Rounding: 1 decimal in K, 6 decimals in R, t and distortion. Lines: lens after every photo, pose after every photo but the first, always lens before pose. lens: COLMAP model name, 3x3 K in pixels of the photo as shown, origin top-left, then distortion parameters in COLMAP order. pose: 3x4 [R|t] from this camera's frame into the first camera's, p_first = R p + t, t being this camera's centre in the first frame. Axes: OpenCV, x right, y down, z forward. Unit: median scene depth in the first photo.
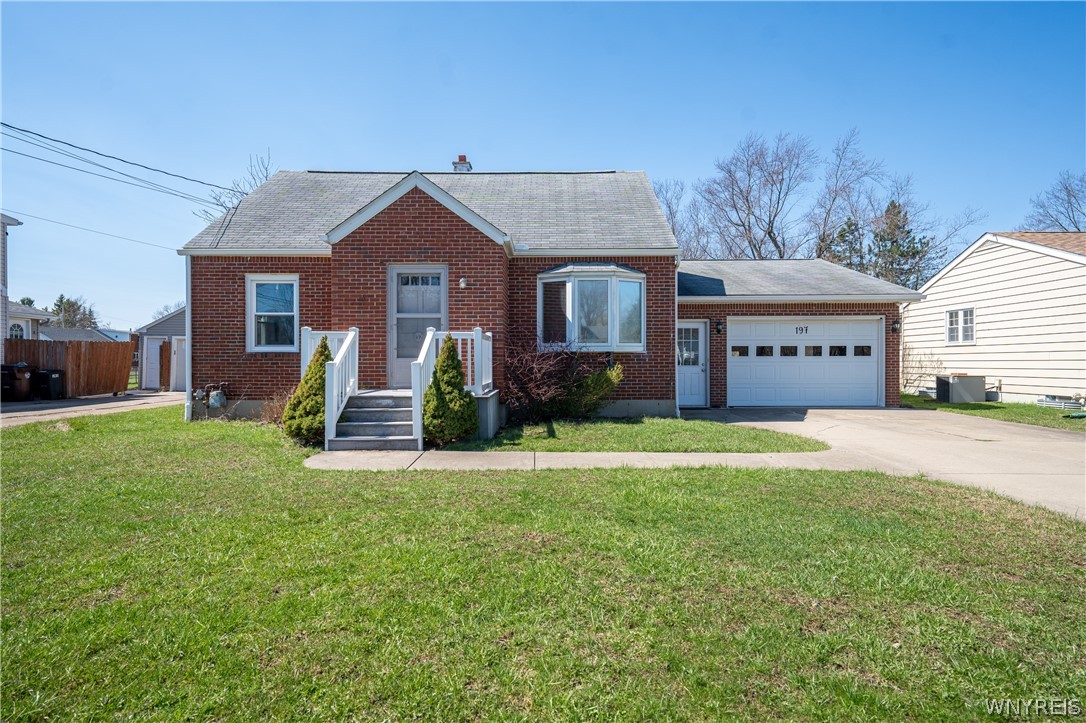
lens RADIAL K [[590.2, 0, 543.0], [0, 590.2, 361.5], [0, 0, 1]] dist [0.002138, 0.000063]
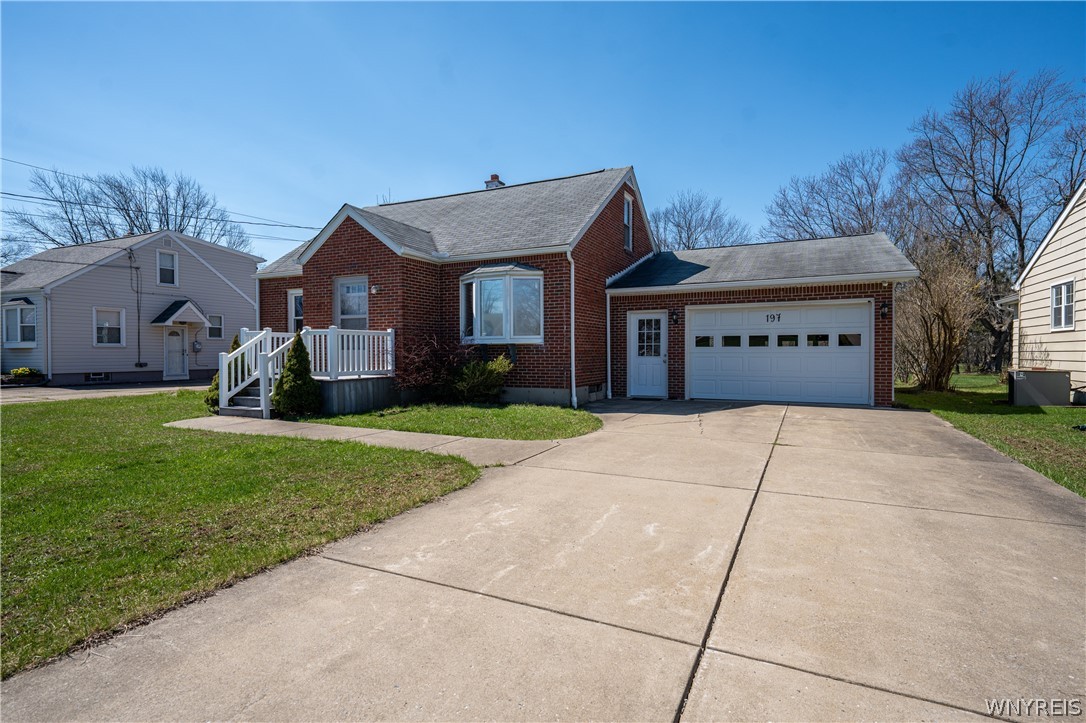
lens RADIAL K [[544.5, 0, 543.0], [0, 544.5, 361.5], [0, 0, 1]] dist [-0.000885, 0.000076]
pose [[0.898124, 0.007783, -0.439673, 0.496852], [0.000641, 0.999819, 0.019008, -0.001978], [0.439741, -0.017354, 0.897957, 0.088766]]
